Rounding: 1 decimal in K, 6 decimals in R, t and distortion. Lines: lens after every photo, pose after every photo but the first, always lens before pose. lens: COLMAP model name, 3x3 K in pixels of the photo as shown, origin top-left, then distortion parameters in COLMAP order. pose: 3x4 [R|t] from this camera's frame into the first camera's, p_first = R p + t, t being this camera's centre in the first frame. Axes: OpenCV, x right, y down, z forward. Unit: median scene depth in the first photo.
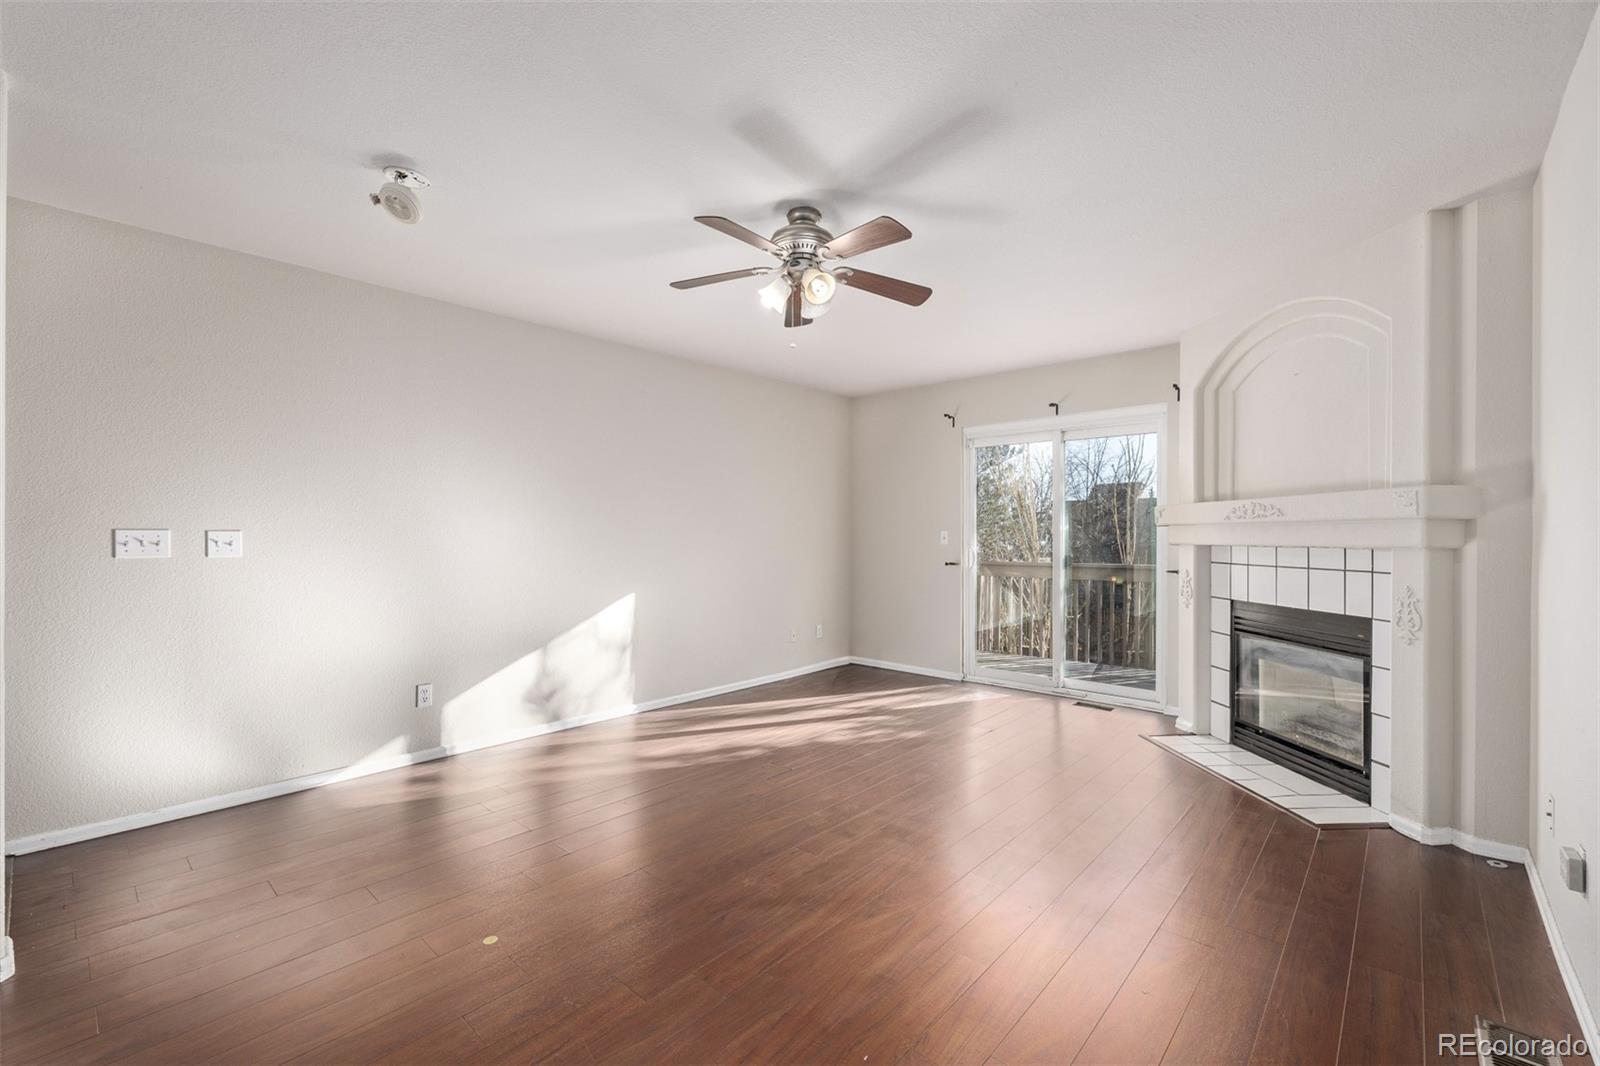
lens RADIAL K [[778.1, 0, 810.4], [0, 778.1, 547.3], [0, 0, 1]] dist [0.000319, 0.000123]
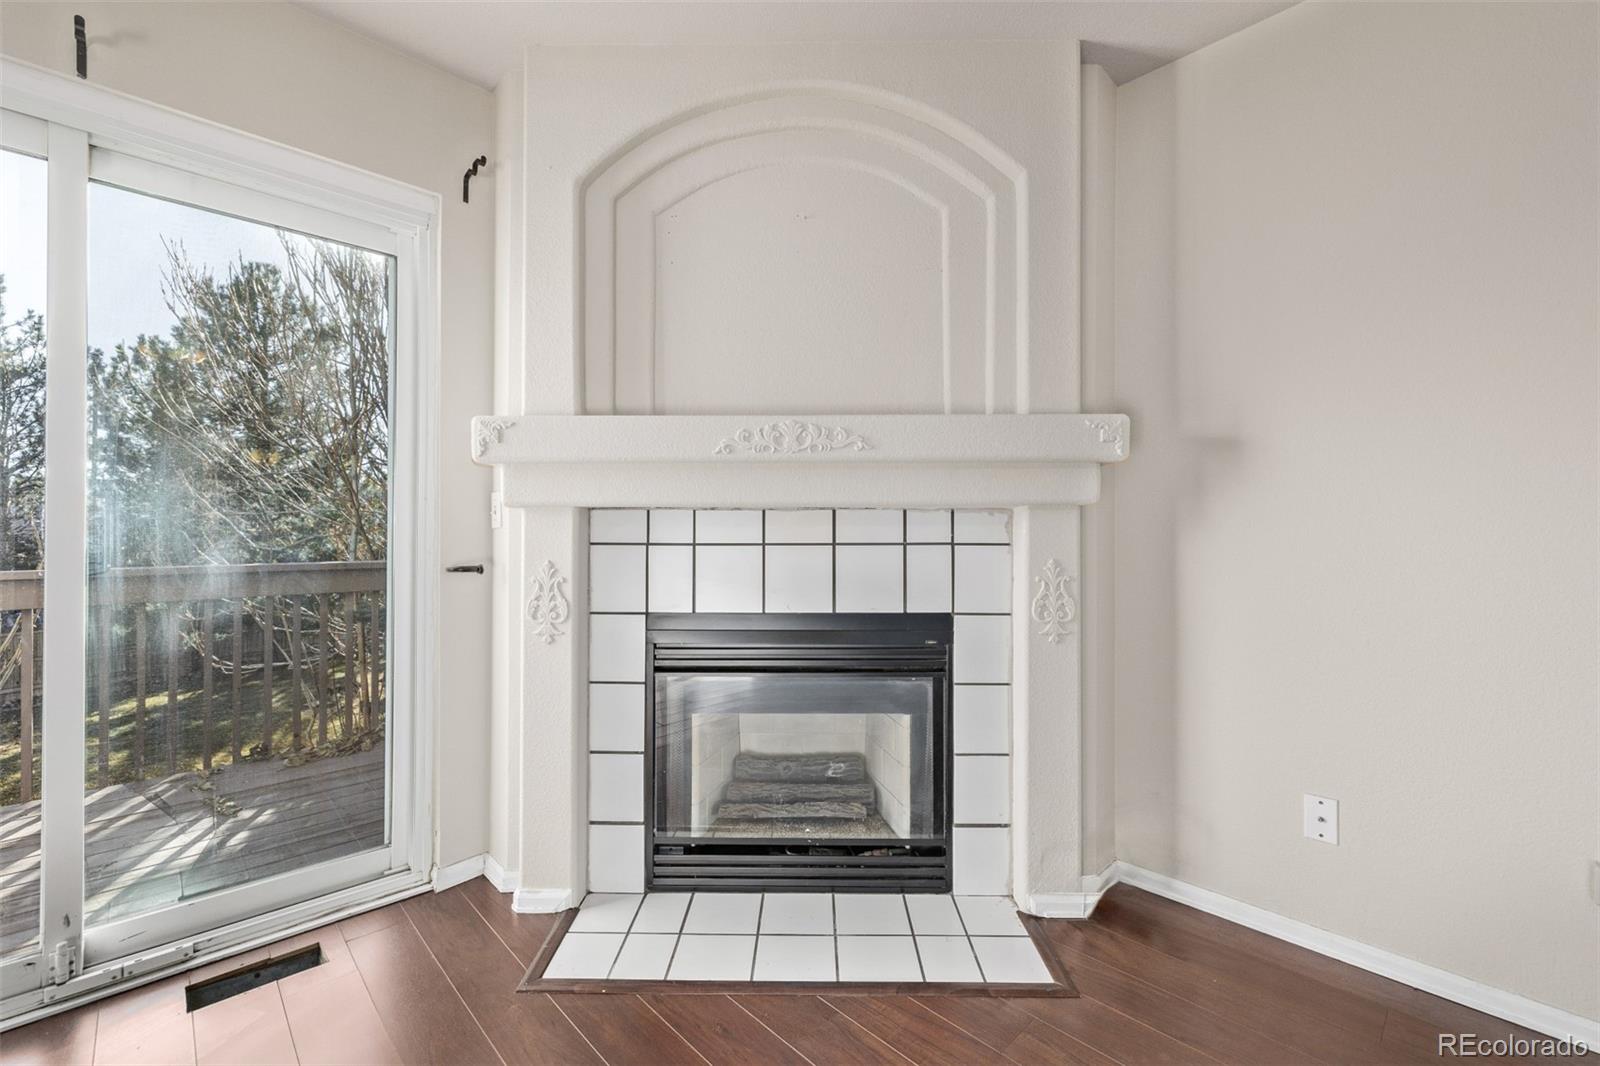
lens RADIAL K [[681.6, 0, 855.7], [0, 681.6, 520.3], [0, 0, 1]] dist [0.001979, -0.000365]
pose [[0.103646, 0.010418, 0.994560, 0.103779], [0.019624, 0.999729, -0.012517, 0.013914], [-0.994421, 0.020815, 0.103414, 0.823595]]
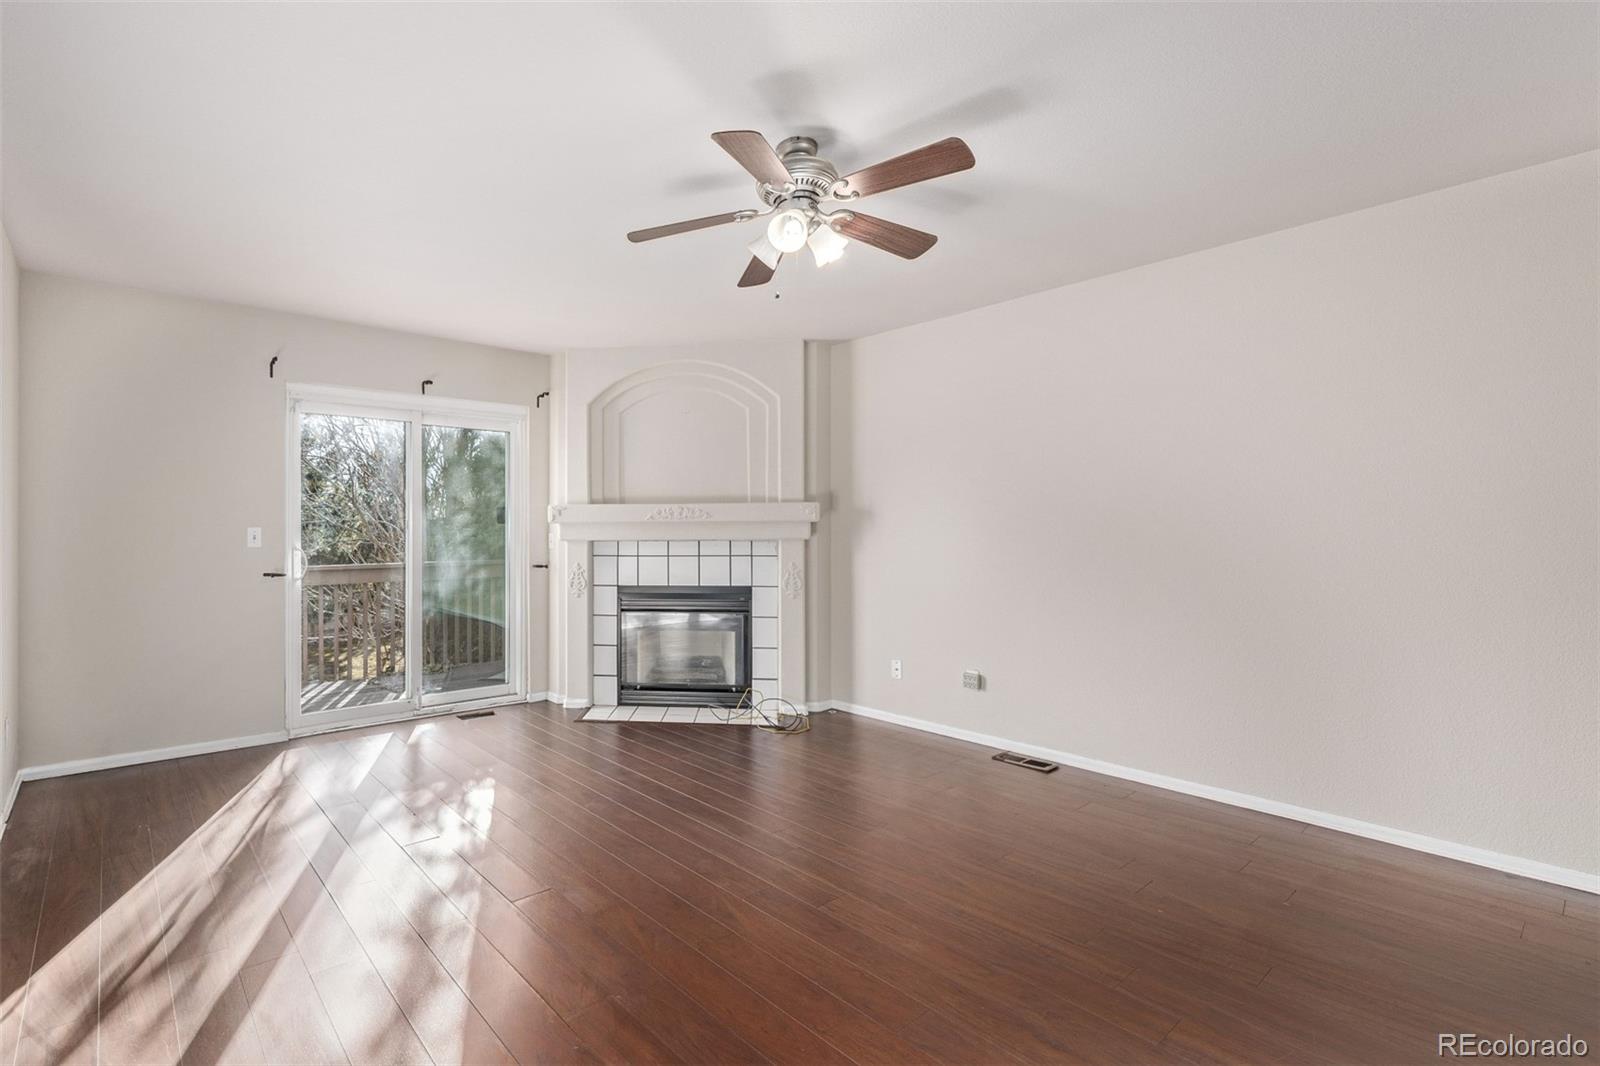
lens RADIAL K [[681.6, 0, 810.7], [0, 681.6, 540.3], [0, 0, 1]] dist [0.001979, -0.000365]
pose [[0.093412, -0.012865, 0.995544, -0.488815], [0.019356, 0.999751, 0.011103, -0.009112], [-0.995439, 0.018232, 0.093638, 0.609538]]
